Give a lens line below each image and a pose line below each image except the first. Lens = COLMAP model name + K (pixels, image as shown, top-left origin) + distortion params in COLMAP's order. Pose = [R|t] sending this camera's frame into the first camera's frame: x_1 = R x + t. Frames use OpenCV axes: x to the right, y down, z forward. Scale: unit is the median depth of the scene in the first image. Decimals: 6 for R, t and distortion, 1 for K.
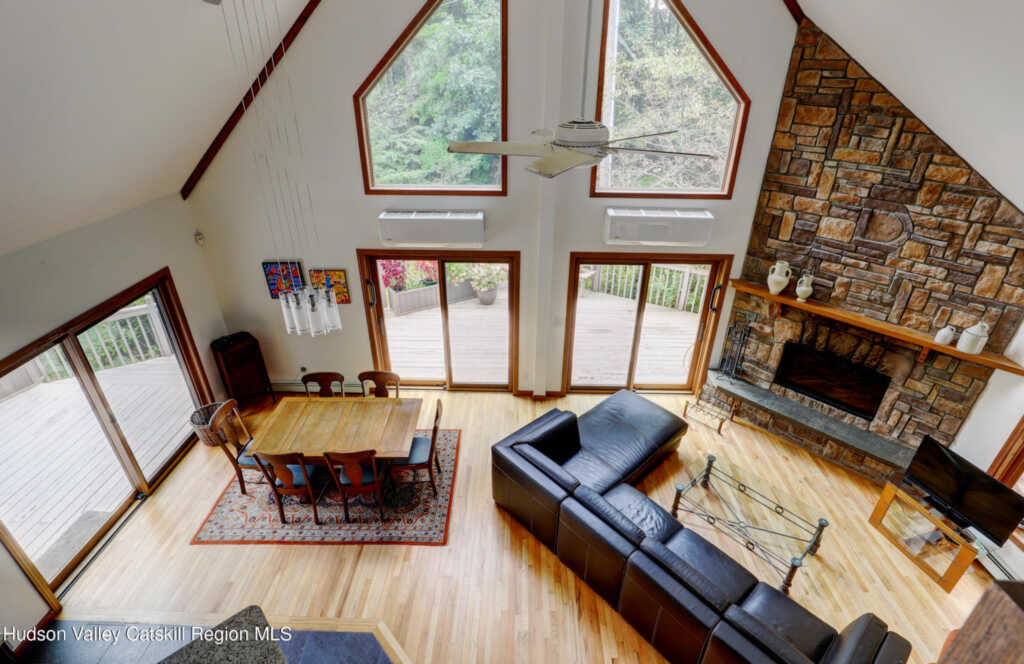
lens RADIAL K [[483.6, 0, 513.2], [0, 483.6, 331.3], [0, 0, 1]] dist [-0.003715, -0.000352]
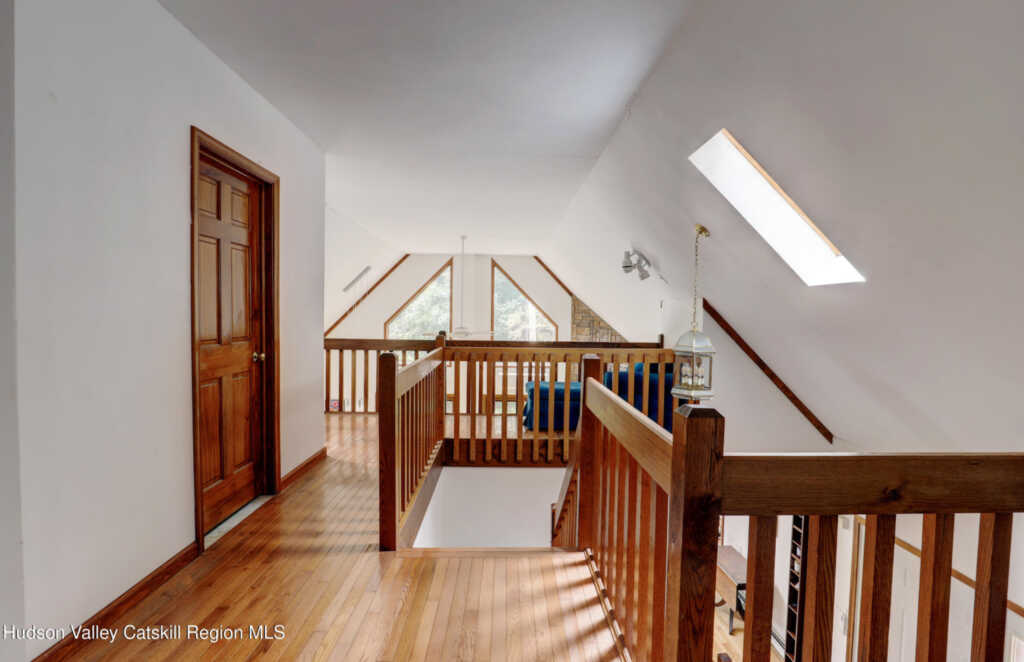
lens RADIAL K [[483.6, 0, 512.5], [0, 483.6, 333.0], [0, 0, 1]] dist [-0.003715, -0.000352]
pose [[0.999072, 0.000574, 0.043075, 0.059100], [0.018458, 0.897780, -0.440056, 0.196381], [-0.038924, 0.440443, 0.896936, -0.361807]]
